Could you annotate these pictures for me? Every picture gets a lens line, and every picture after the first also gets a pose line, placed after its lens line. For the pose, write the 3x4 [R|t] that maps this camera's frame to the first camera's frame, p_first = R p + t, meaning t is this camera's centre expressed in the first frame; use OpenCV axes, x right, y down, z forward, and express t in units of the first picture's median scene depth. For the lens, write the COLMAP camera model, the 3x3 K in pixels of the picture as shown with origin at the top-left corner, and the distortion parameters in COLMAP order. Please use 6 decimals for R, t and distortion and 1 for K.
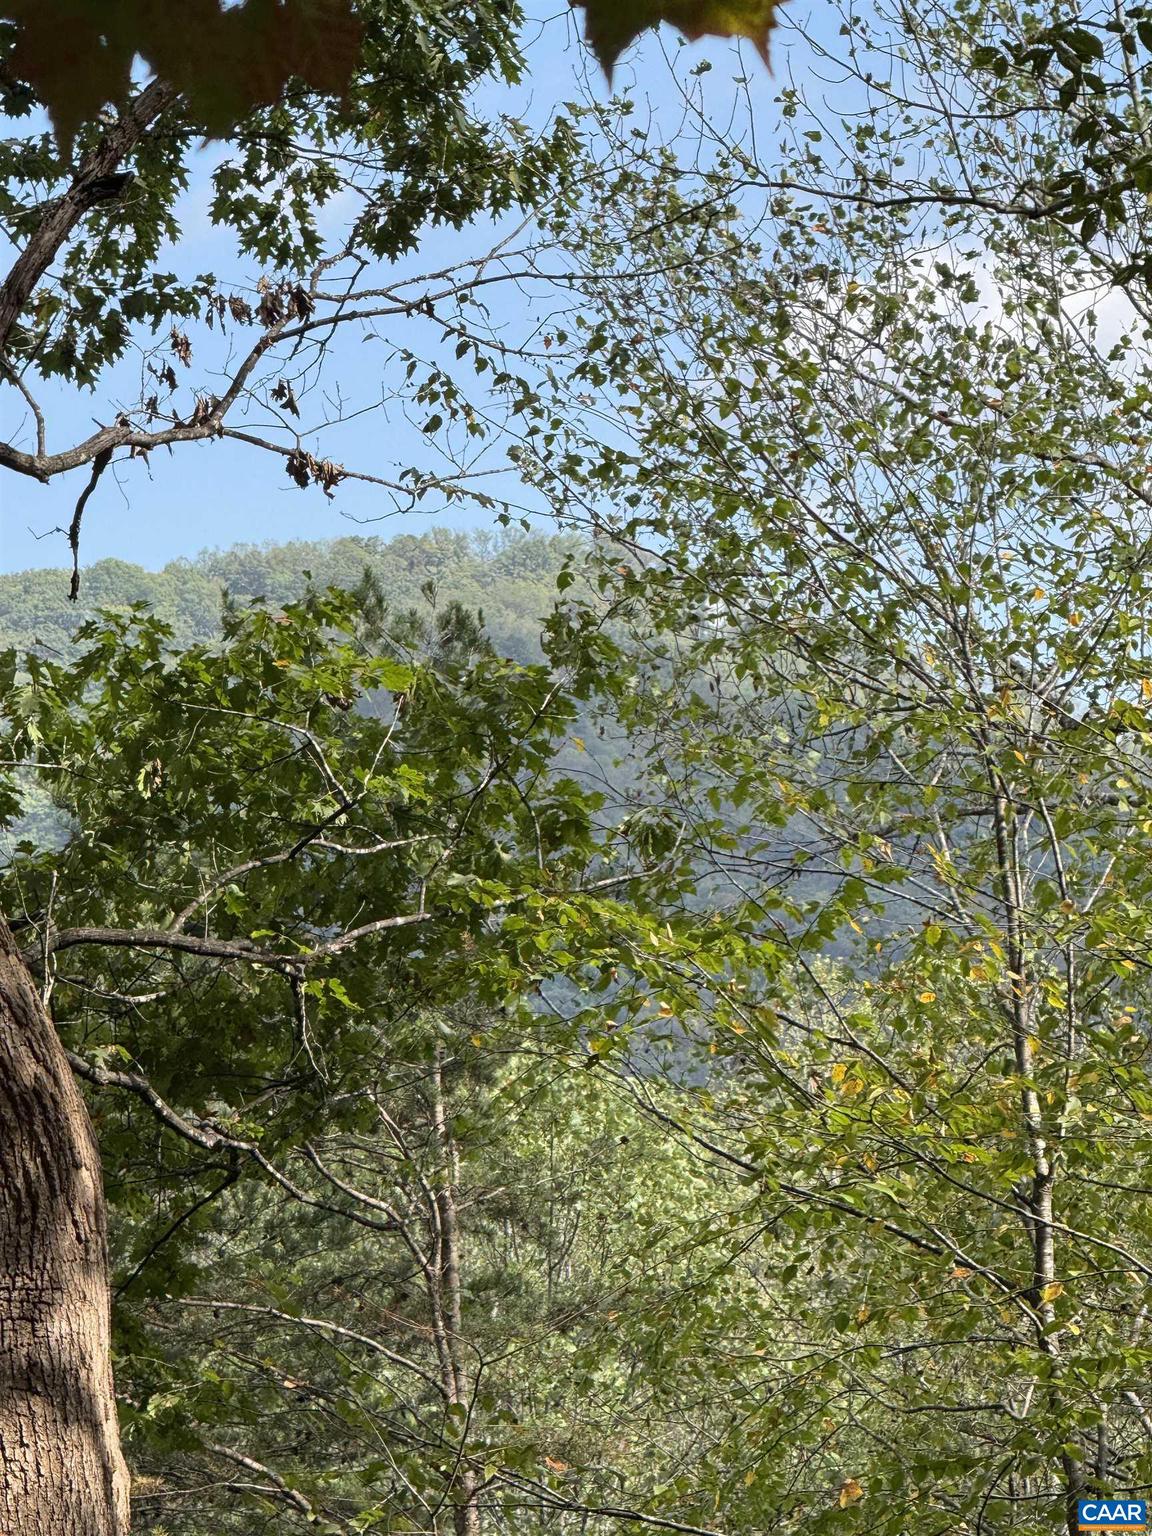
lens RADIAL K [[9103.9, 0, 576.0], [0, 9103.9, 768.2], [0, 0, 1]] dist [-0.316273, 0.000000]
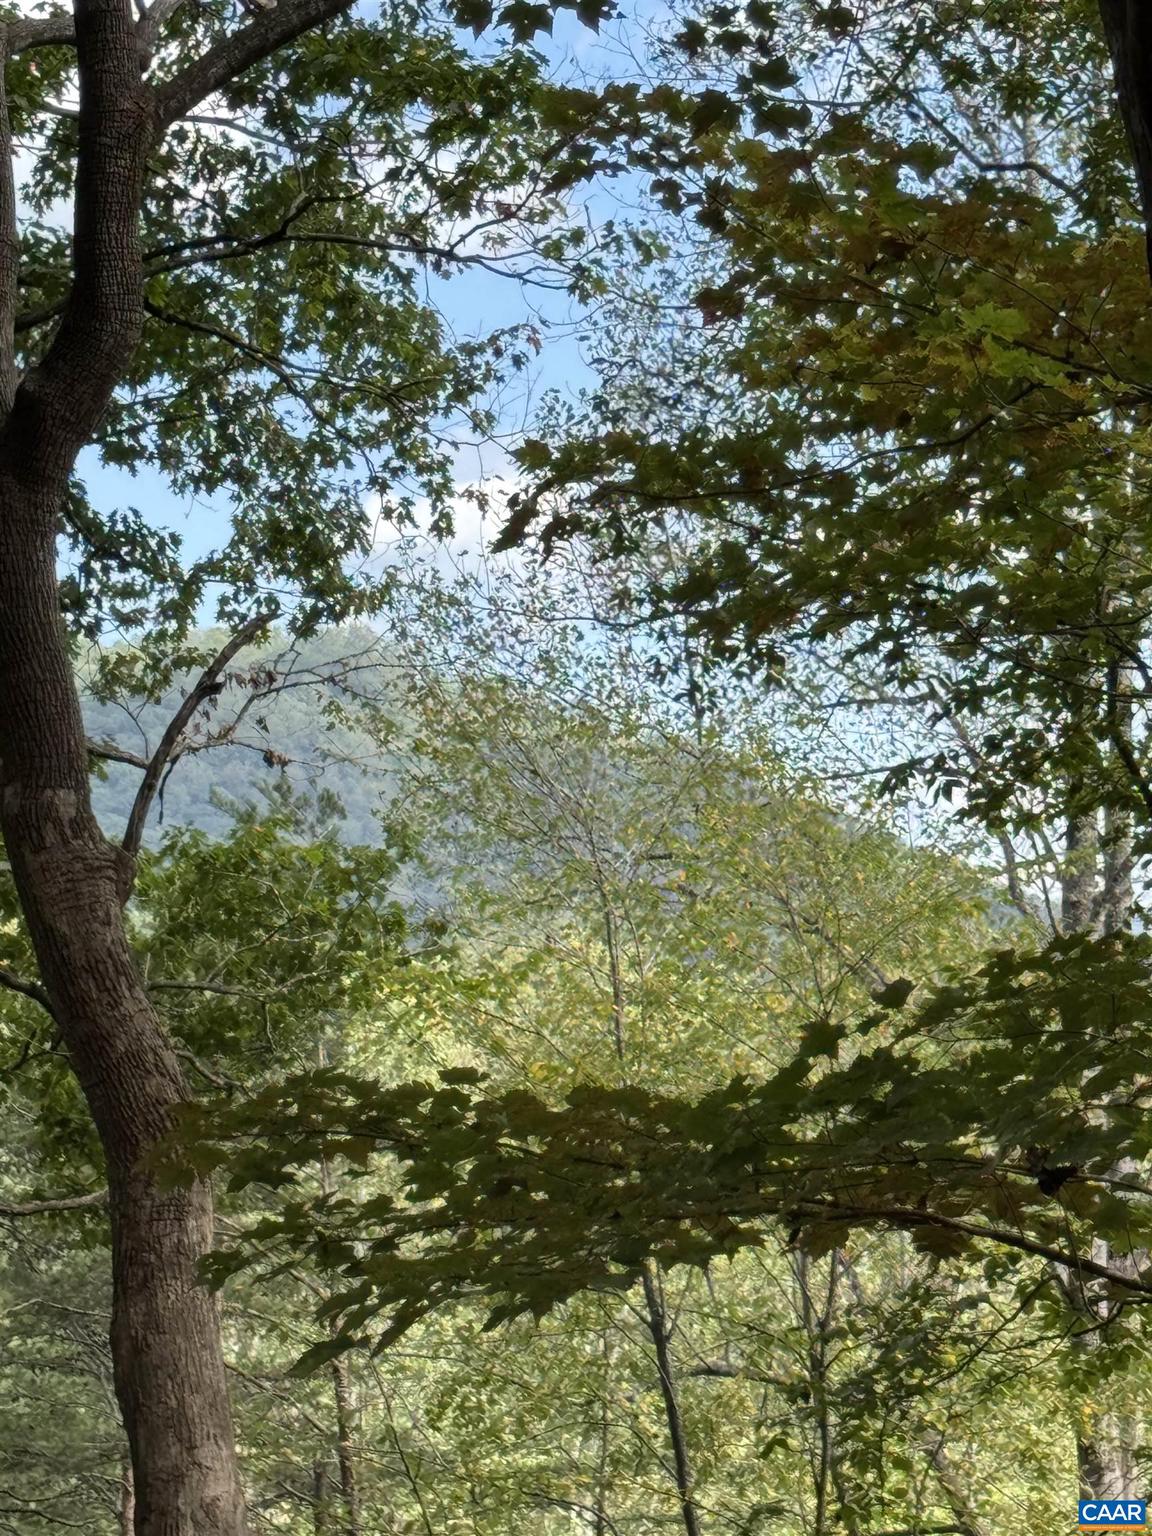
lens RADIAL K [[5030.9, 0, 575.9], [0, 5030.9, 767.9], [0, 0, 1]] dist [-0.161351, 0.000000]
pose [[0.998807, 0.001449, 0.048813, -0.014653], [-0.001243, 0.999990, -0.004247, -0.022925], [-0.048819, 0.004181, 0.998799, -0.123313]]
